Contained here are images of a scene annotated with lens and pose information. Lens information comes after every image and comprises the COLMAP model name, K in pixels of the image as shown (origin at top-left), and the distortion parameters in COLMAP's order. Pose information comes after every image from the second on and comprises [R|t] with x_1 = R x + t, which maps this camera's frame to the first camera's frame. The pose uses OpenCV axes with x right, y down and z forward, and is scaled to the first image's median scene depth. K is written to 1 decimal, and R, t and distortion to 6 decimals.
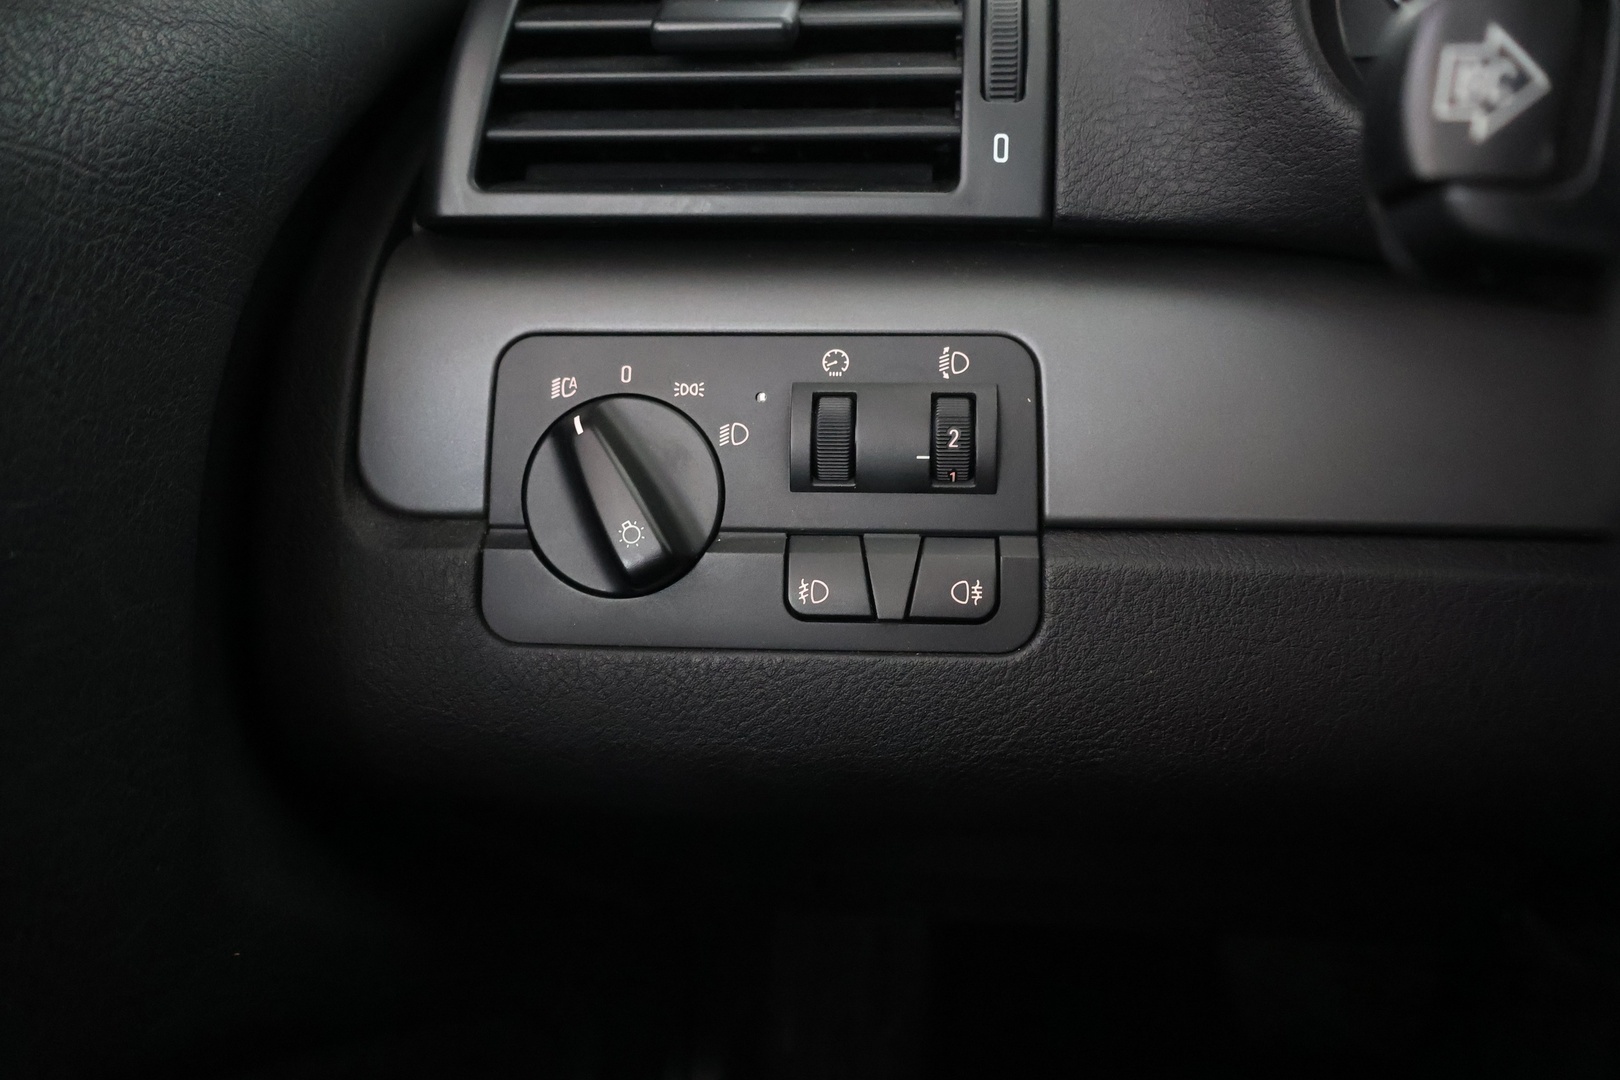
lens RADIAL K [[1348.5, 0, 809.8], [0, 1348.5, 536.2], [0, 0, 1]] dist [-0.014196, -0.005441]
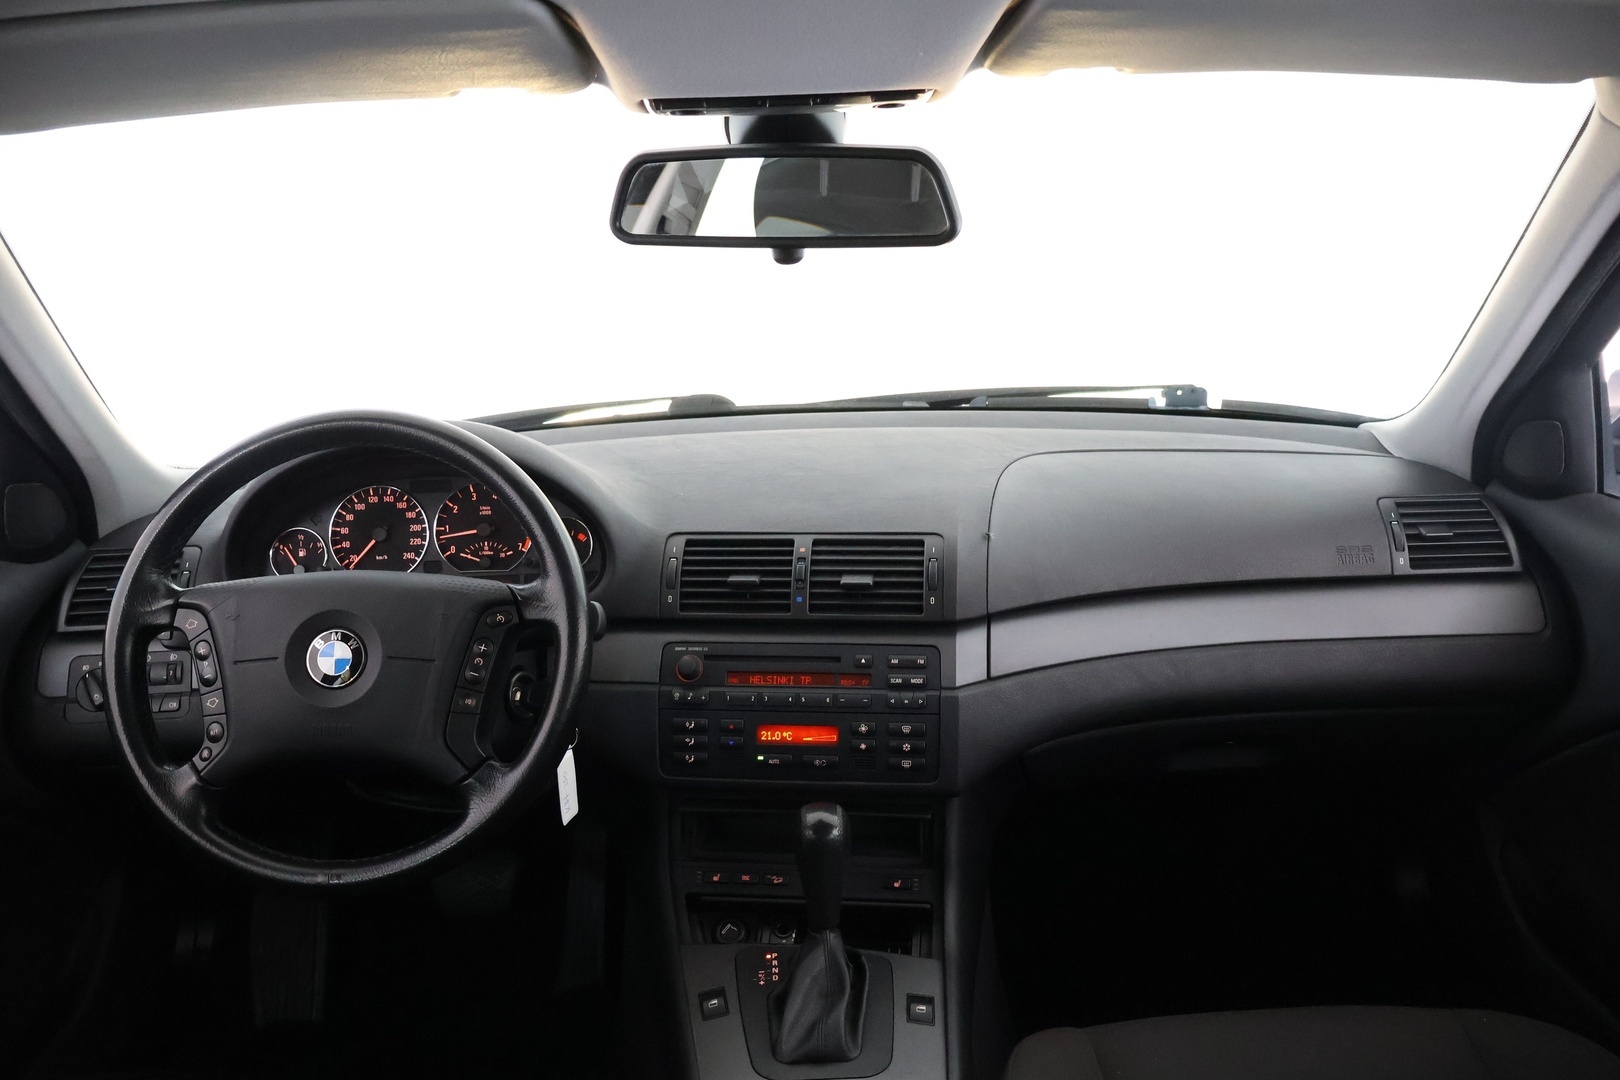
lens RADIAL K [[1348.5, 0, 808.6], [0, 1348.5, 543.1], [0, 0, 1]] dist [-0.014196, -0.005441]
pose [[0.985418, -0.054004, 0.161353, 1.535541], [0.083491, 0.979751, -0.181983, 0.513116], [-0.148258, 0.192801, 0.969973, -3.892171]]
